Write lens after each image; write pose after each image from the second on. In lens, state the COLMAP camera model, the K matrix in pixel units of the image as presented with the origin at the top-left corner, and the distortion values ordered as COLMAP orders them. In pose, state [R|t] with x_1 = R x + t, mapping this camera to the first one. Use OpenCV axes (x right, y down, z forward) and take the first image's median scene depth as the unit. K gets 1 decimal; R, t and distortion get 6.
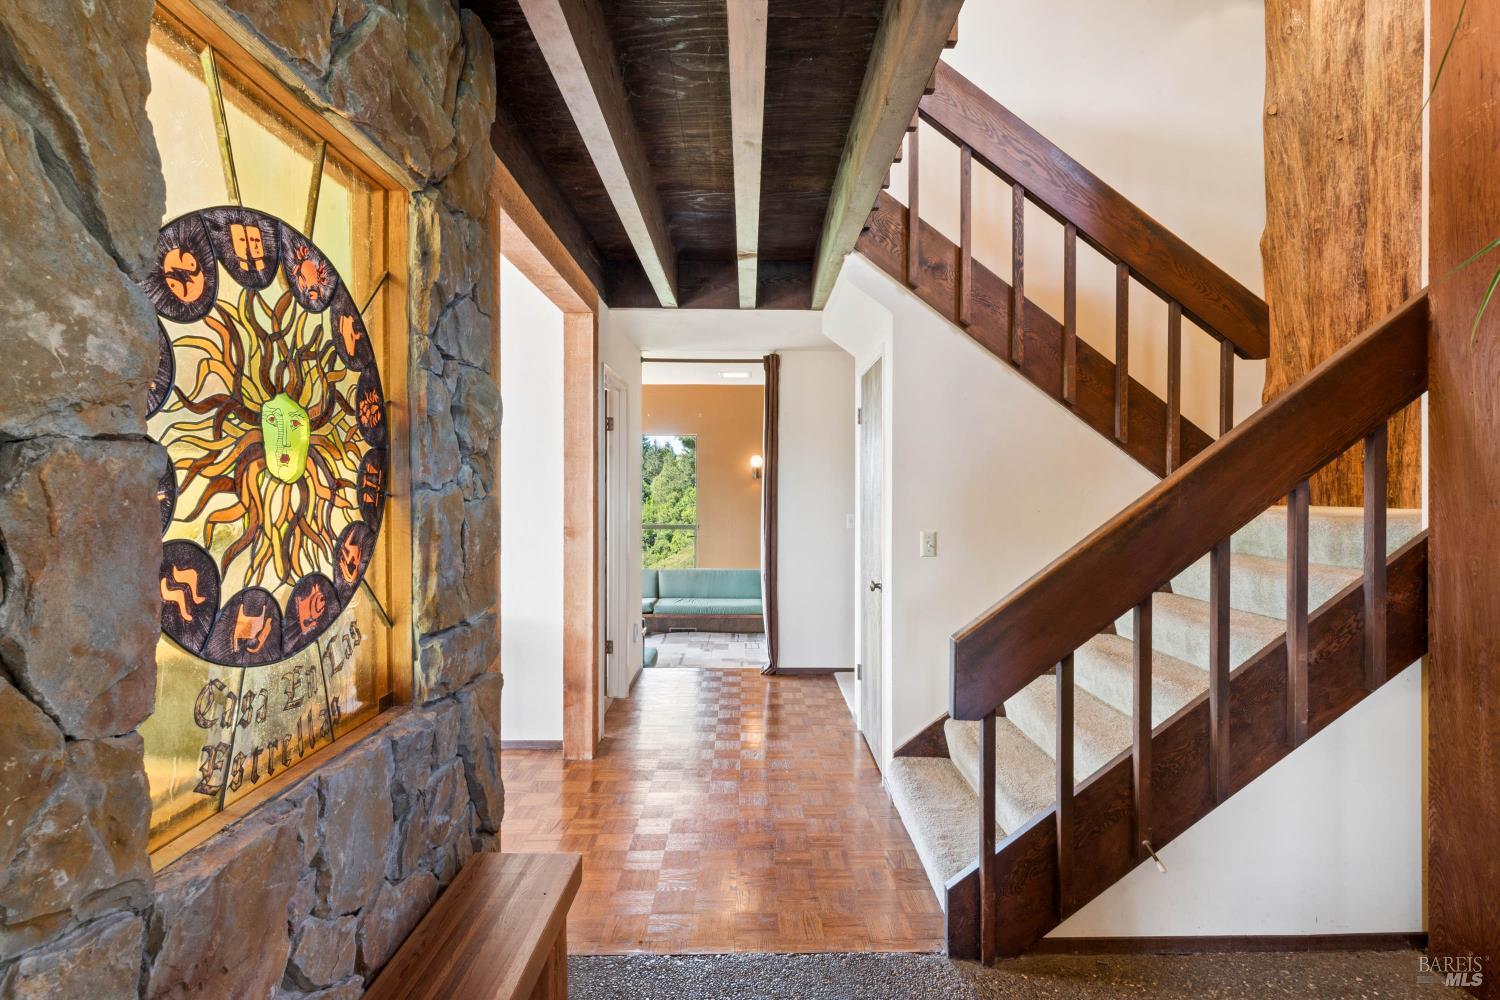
lens RADIAL K [[767.4, 0, 761.6], [0, 767.4, 499.1], [0, 0, 1]] dist [0.016808, -0.000124]
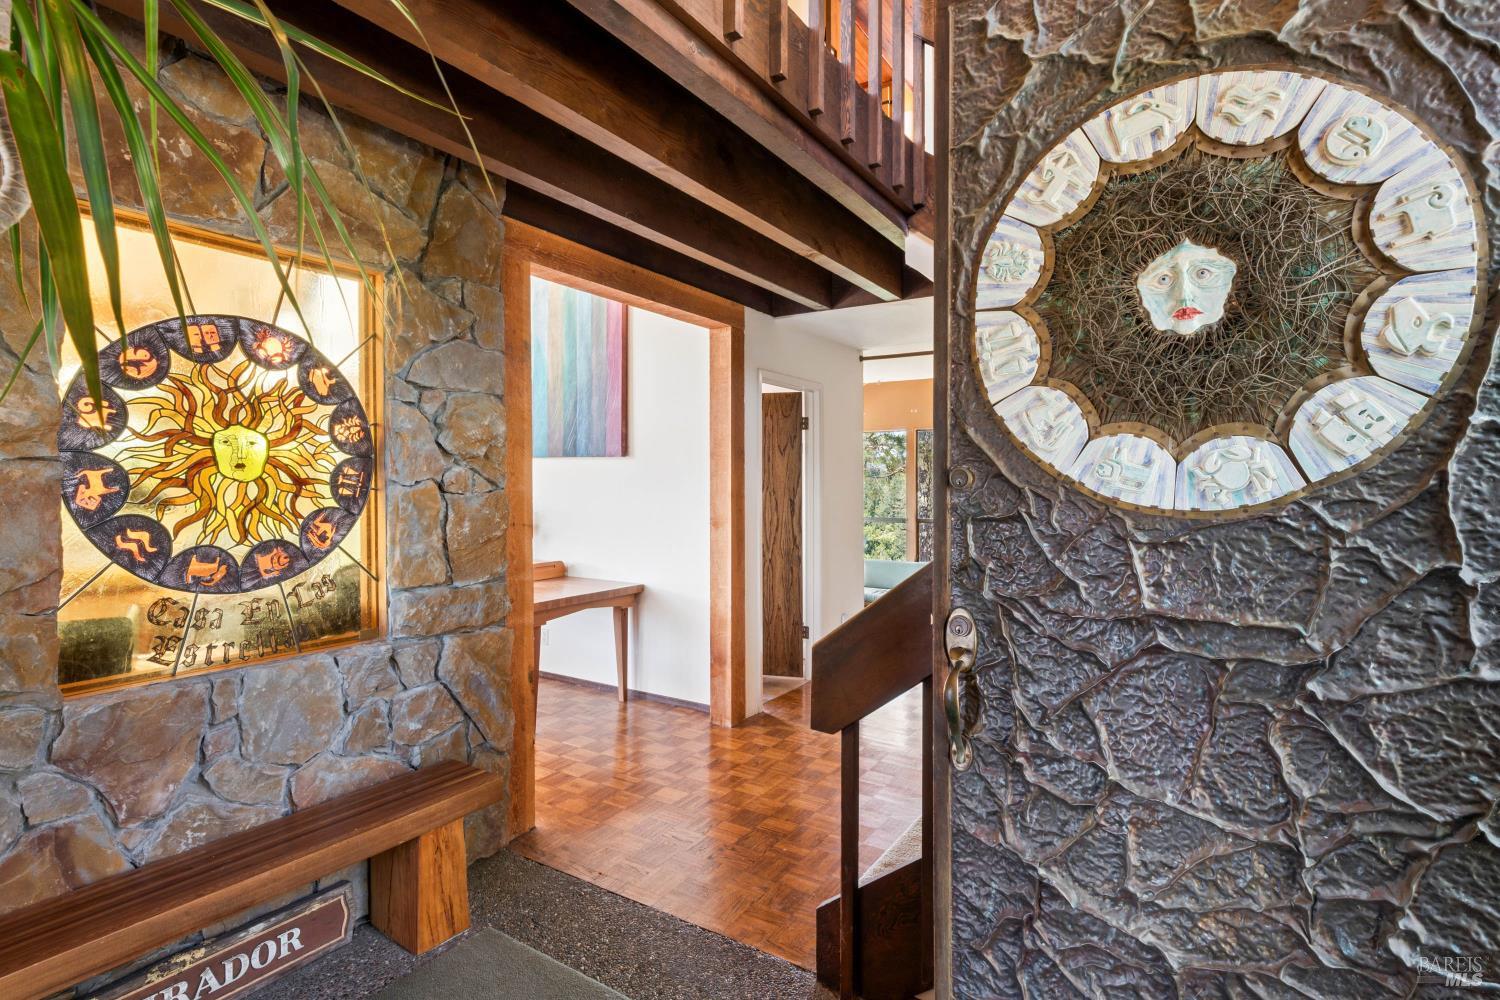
lens RADIAL K [[767.4, 0, 763.4], [0, 767.4, 492.8], [0, 0, 1]] dist [0.016808, -0.000124]
pose [[0.839102, 0.020329, -0.543594, 1.180367], [-0.019020, 0.999787, 0.008029, -0.031460], [0.543642, 0.003602, 0.839310, 0.256410]]
